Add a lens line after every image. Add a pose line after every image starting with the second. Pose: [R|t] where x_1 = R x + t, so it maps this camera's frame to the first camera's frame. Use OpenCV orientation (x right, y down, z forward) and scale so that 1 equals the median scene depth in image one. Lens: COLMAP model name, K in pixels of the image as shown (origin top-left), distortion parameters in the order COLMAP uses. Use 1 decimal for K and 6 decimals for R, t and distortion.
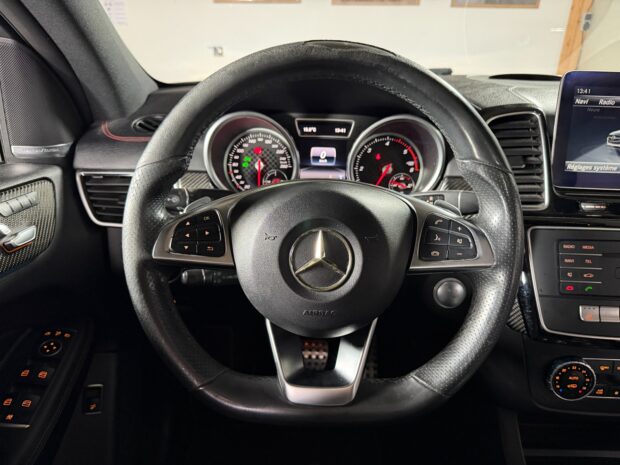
lens RADIAL K [[441.0, 0, 309.8], [0, 441.0, 236.5], [0, 0, 1]] dist [0.055421, -0.101217]
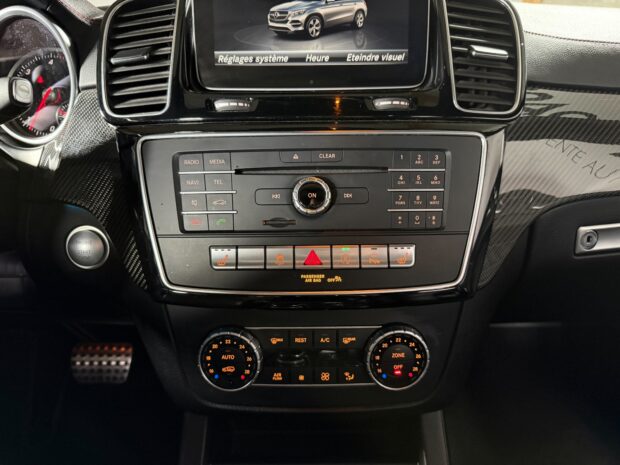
lens RADIAL K [[445.4, 0, 310.7], [0, 445.4, 236.9], [0, 0, 1]] dist [0.091833, -0.203326]
pose [[0.999235, -0.037455, 0.011290, 0.652687], [0.037895, 0.998411, -0.041701, 0.150546], [-0.009710, 0.042097, 0.999066, 0.264090]]
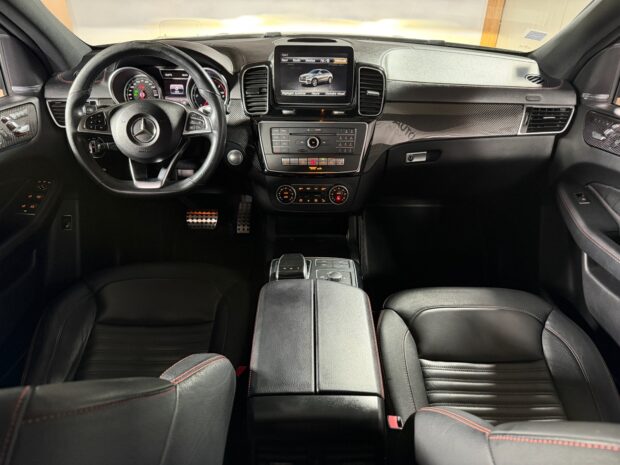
lens RADIAL K [[429.6, 0, 310.4], [0, 429.6, 239.9], [0, 0, 1]] dist [0.072318, -0.110318]
pose [[0.999391, -0.023859, 0.025482, 0.593877], [0.019949, 0.989383, 0.143956, 0.220268], [-0.028647, -0.143360, 0.989256, -1.045308]]
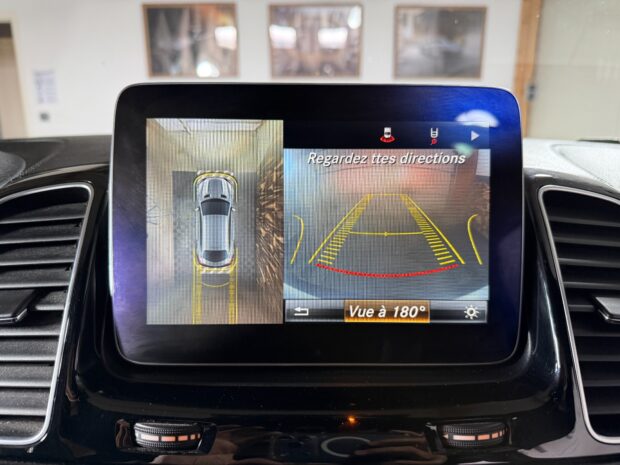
lens RADIAL K [[445.4, 0, 310.7], [0, 445.4, 236.9], [0, 0, 1]] dist [0.091833, -0.203326]
pose [[0.998985, -0.021414, 0.039619, 0.650561], [0.027524, 0.986614, -0.160733, -0.143009], [-0.035647, 0.161661, 0.986202, 0.535875]]
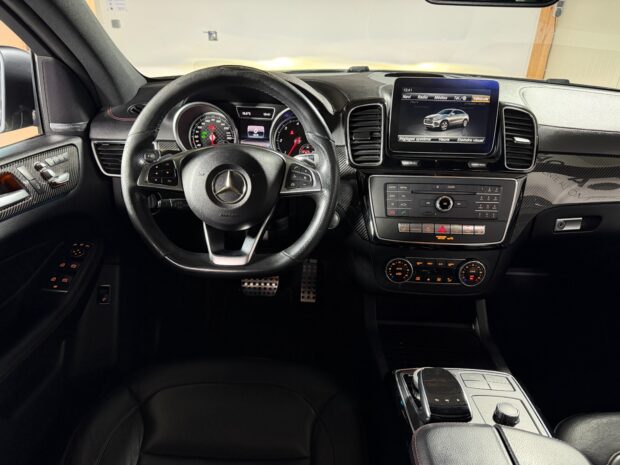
lens RADIAL K [[433.9, 0, 310.8], [0, 433.9, 236.9], [0, 0, 1]] dist [0.105755, -0.210566]
pose [[0.999987, 0.004886, -0.001336, 0.243091], [-0.004817, 0.998860, 0.047496, 0.113902], [0.001566, -0.047489, 0.998871, -0.546593]]
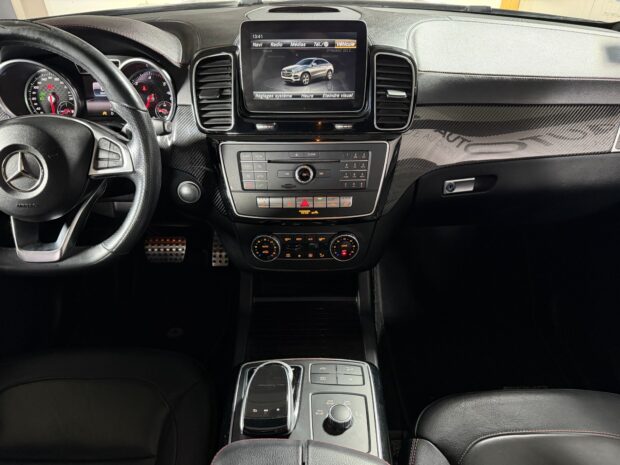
lens RADIAL K [[436.7, 0, 311.0], [0, 436.7, 237.0], [0, 0, 1]] dist [0.109035, -0.184100]
pose [[0.999142, -0.038047, 0.016391, 0.654691], [0.033989, 0.979057, 0.200727, 0.000424], [-0.023685, -0.199998, 0.979510, -0.384049]]
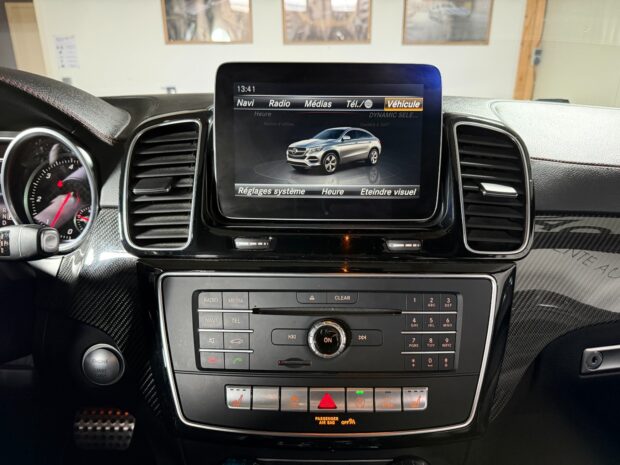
lens RADIAL K [[436.7, 0, 311.0], [0, 436.7, 237.0], [0, 0, 1]] dist [0.109035, -0.184100]
pose [[0.999707, -0.017928, 0.016254, 0.633820], [0.019272, 0.996050, -0.086673, -0.012136], [-0.014636, 0.086961, 0.996104, 0.246985]]
